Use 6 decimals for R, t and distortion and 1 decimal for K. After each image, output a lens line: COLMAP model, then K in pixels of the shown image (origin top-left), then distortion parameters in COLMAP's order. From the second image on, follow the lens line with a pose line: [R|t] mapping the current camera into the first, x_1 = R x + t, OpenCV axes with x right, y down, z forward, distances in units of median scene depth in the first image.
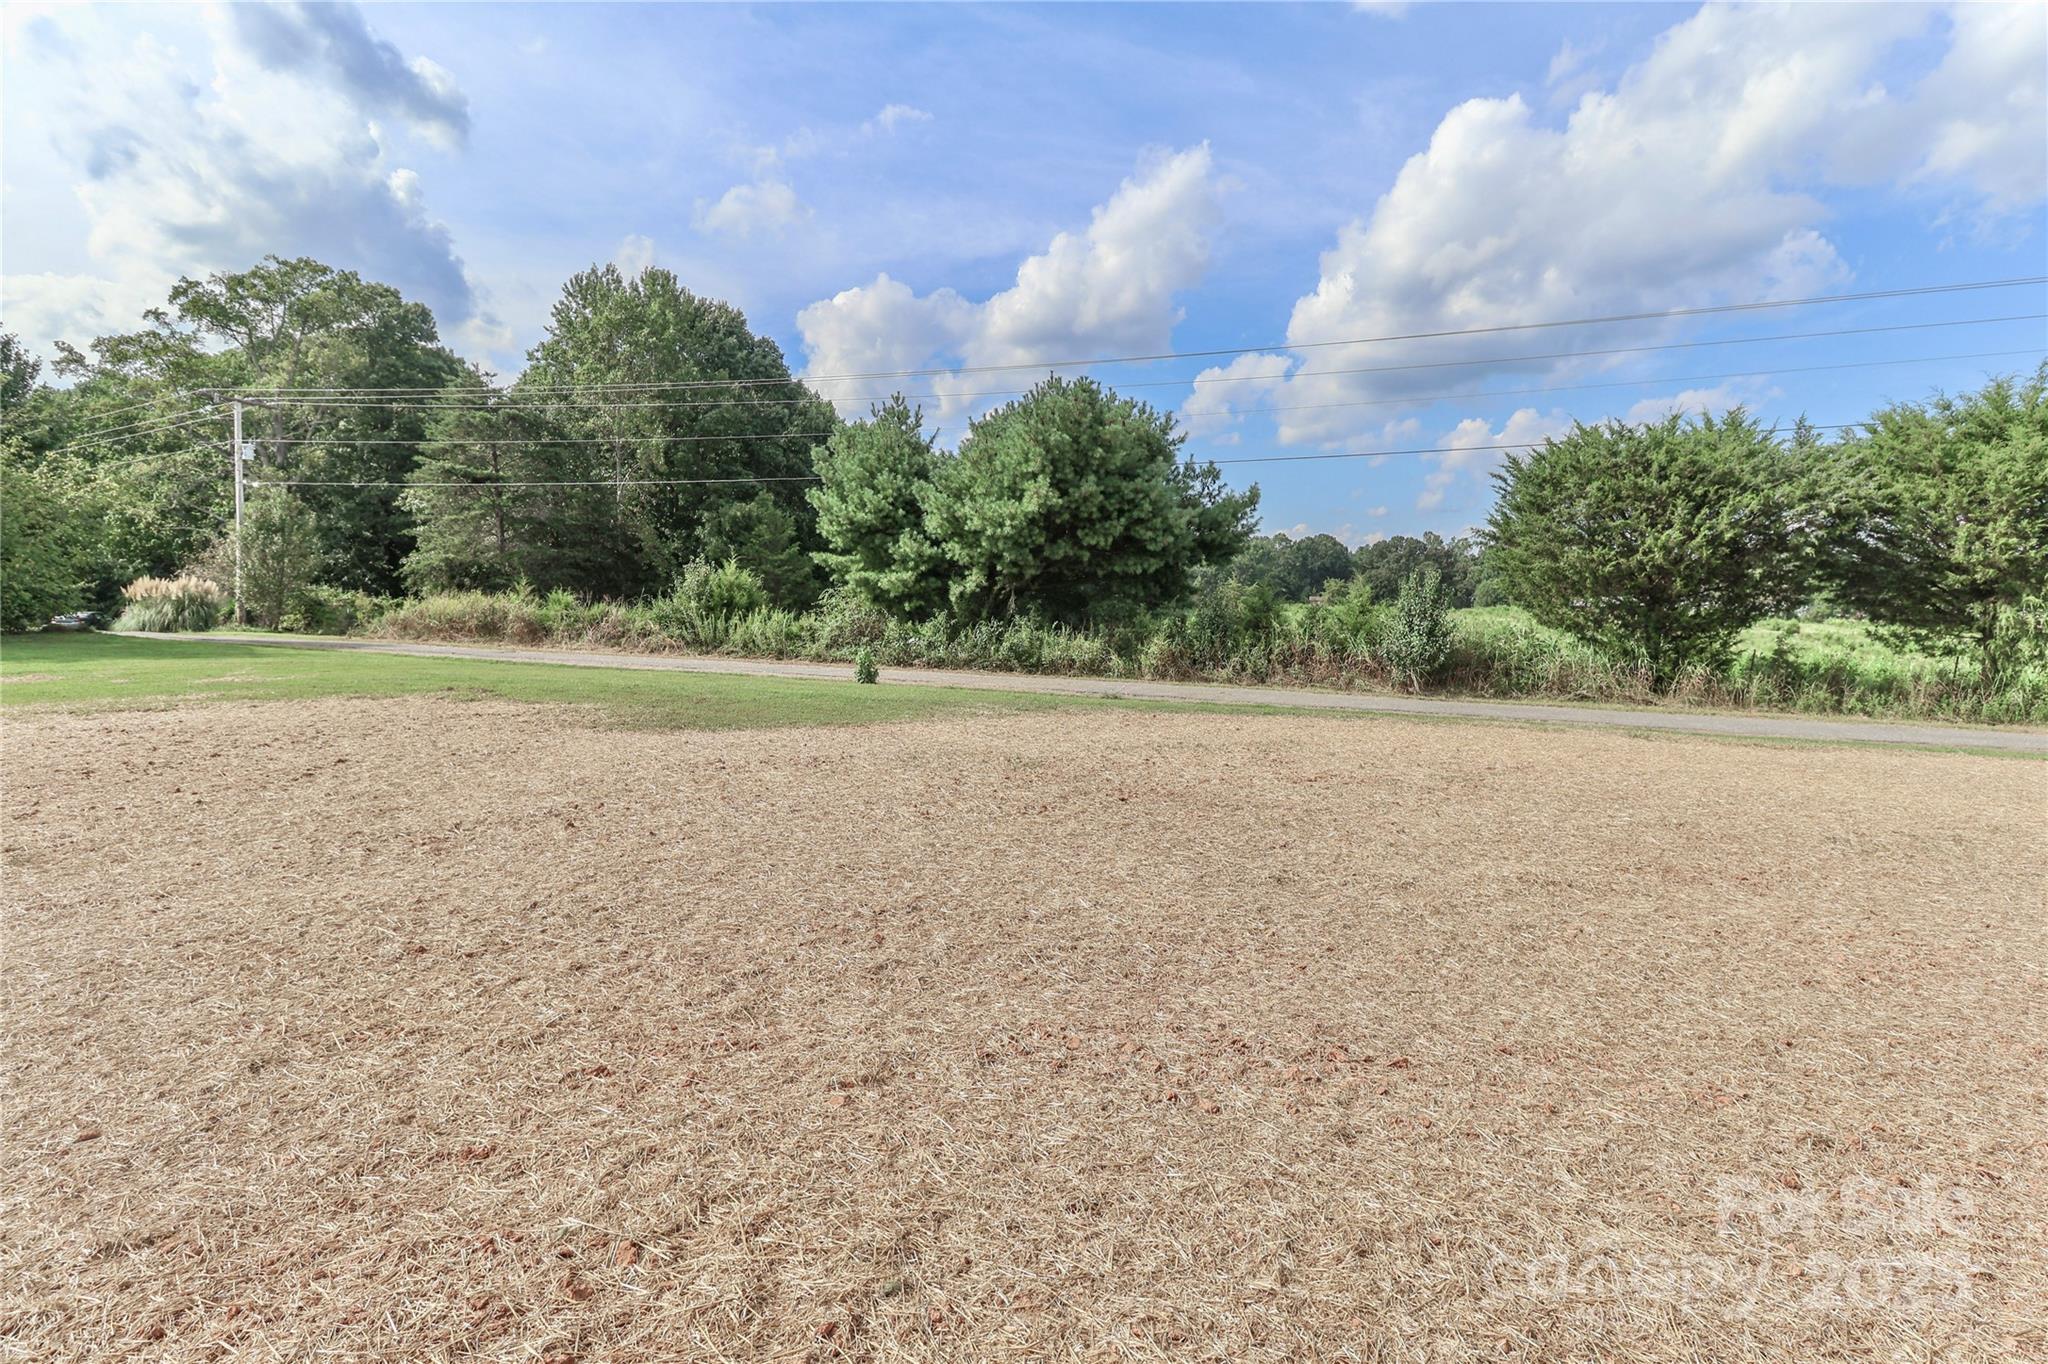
lens RADIAL K [[965.1, 0, 1014.2], [0, 965.1, 670.7], [0, 0, 1]] dist [0.005314, -0.006319]
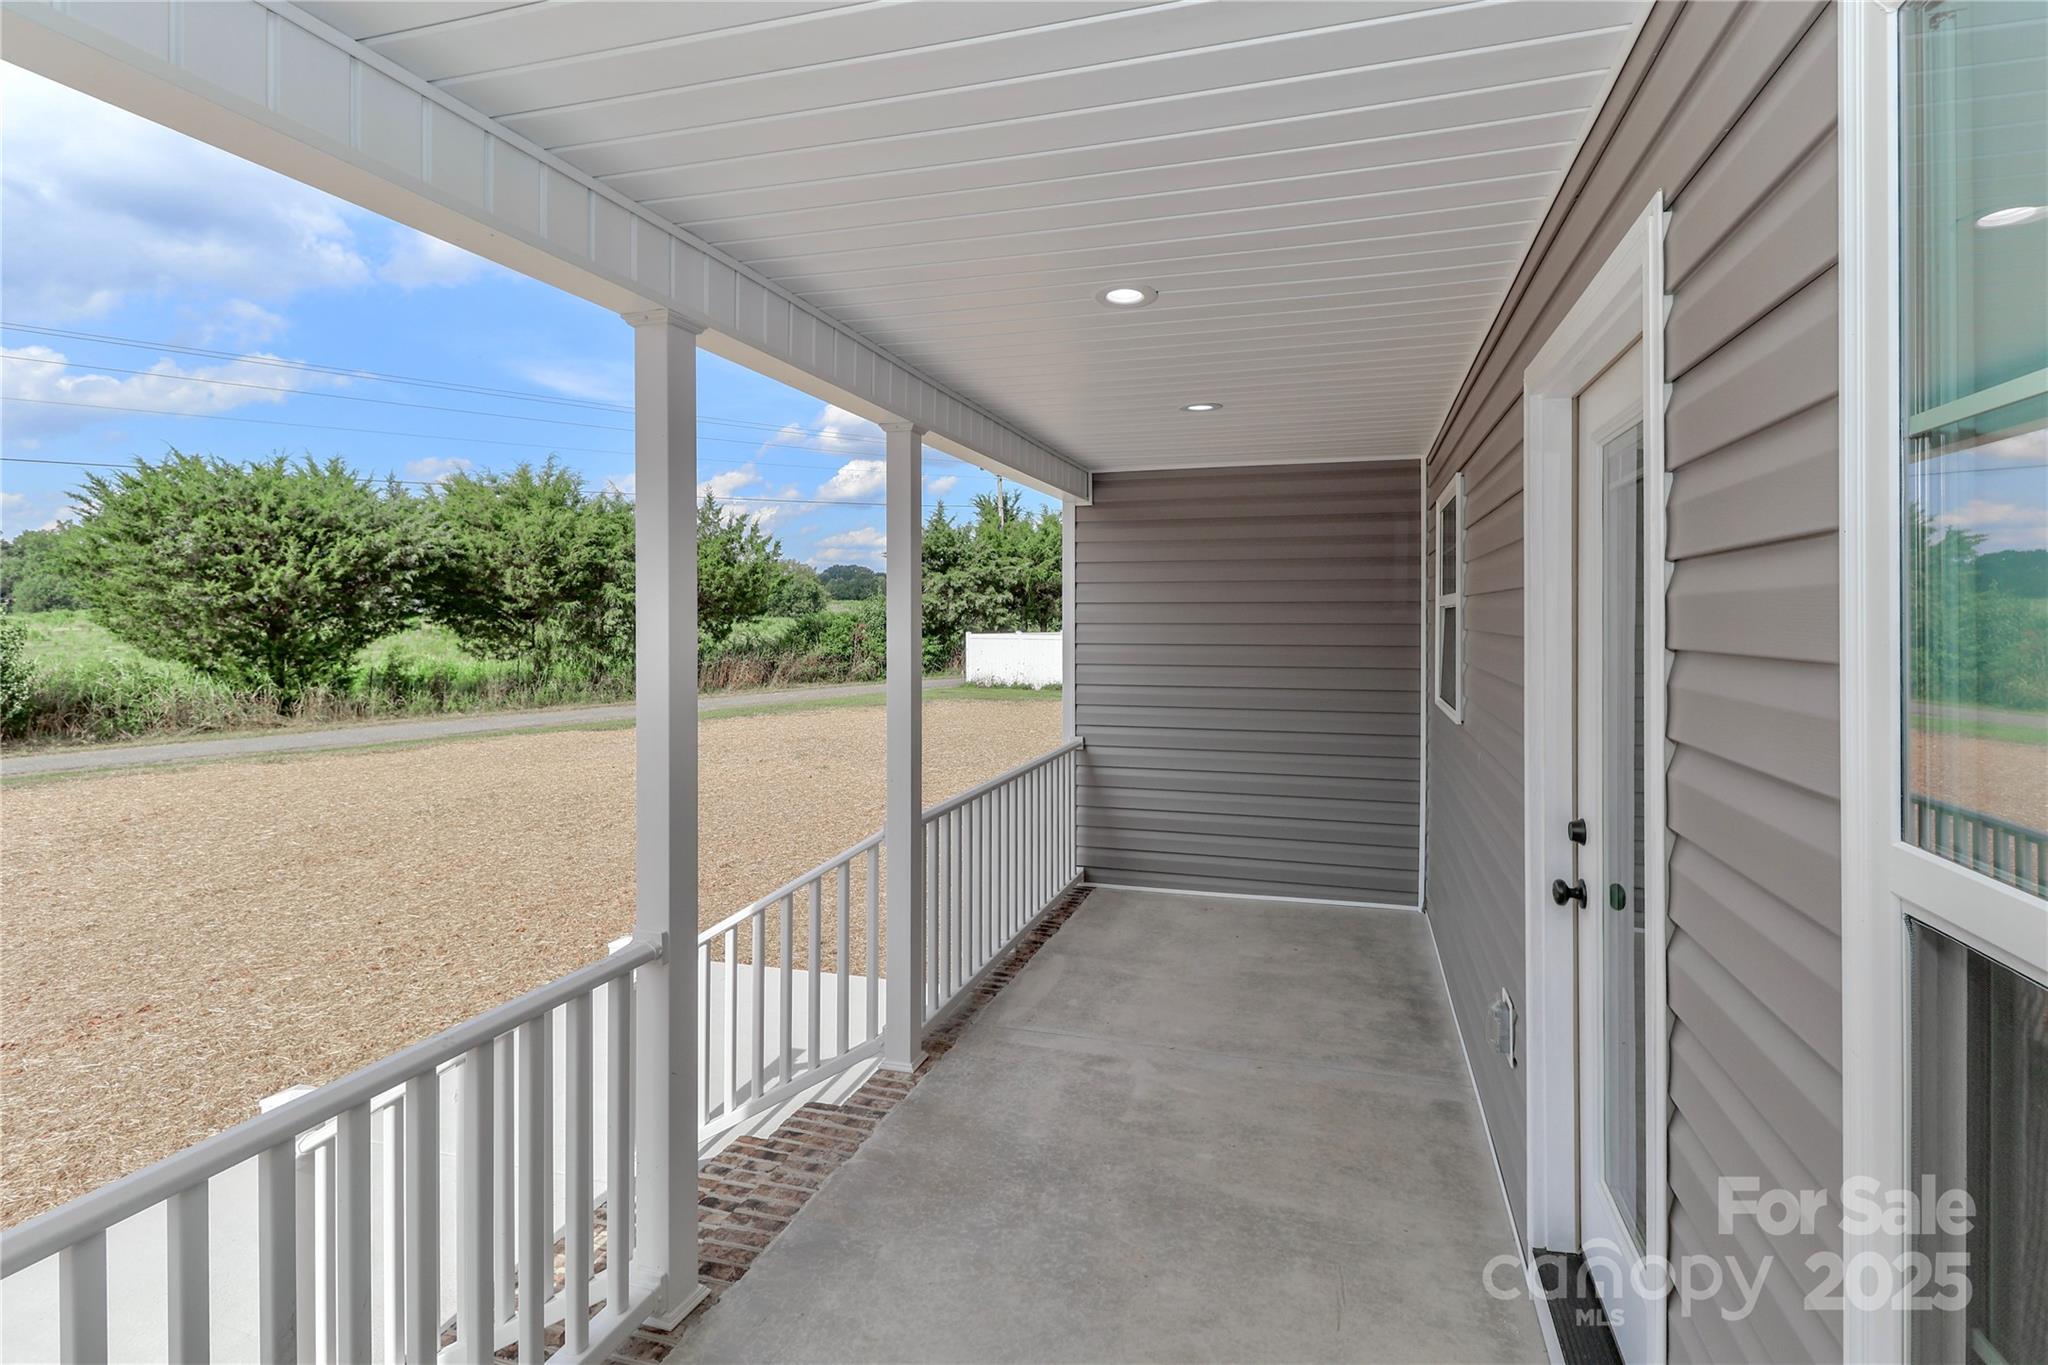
lens RADIAL K [[965.1, 0, 1065.7], [0, 965.1, 613.4], [0, 0, 1]] dist [0.005314, -0.006319]
pose [[0.293919, -0.028289, 0.955411, -0.102513], [0.085857, 0.996303, 0.003087, -0.019096], [-0.951966, 0.081122, 0.295262, -0.152857]]
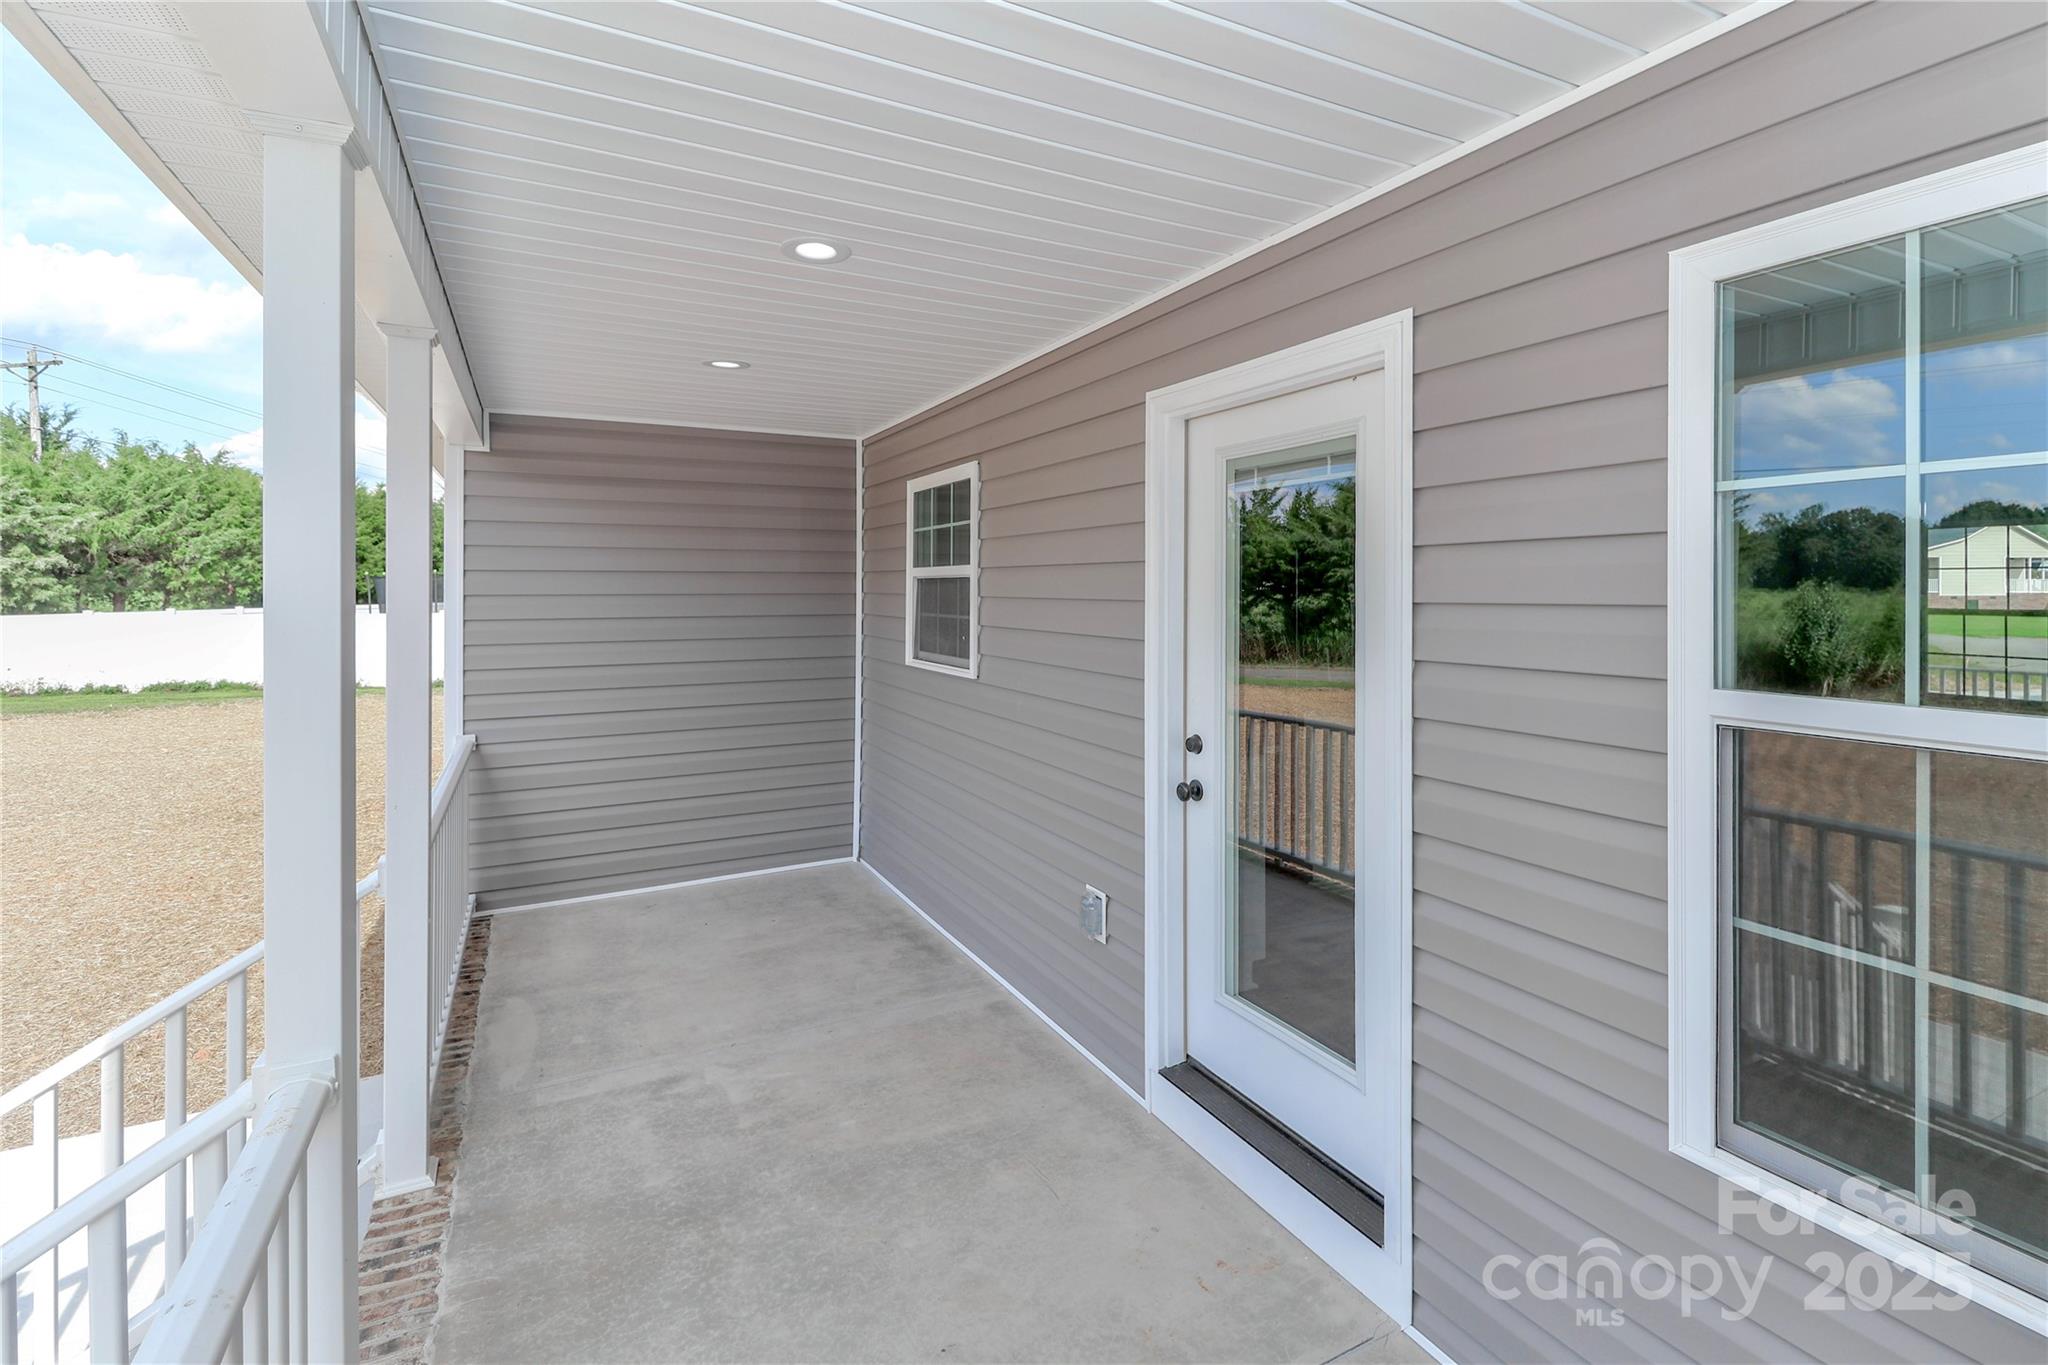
lens RADIAL K [[965.1, 0, 1074.9], [0, 965.1, 591.6], [0, 0, 1]] dist [0.005314, -0.006319]
pose [[-0.466972, -0.034562, 0.883596, -0.101813], [0.059628, 0.995731, 0.070461, -0.023571], [-0.882259, 0.085590, -0.462918, -0.092801]]
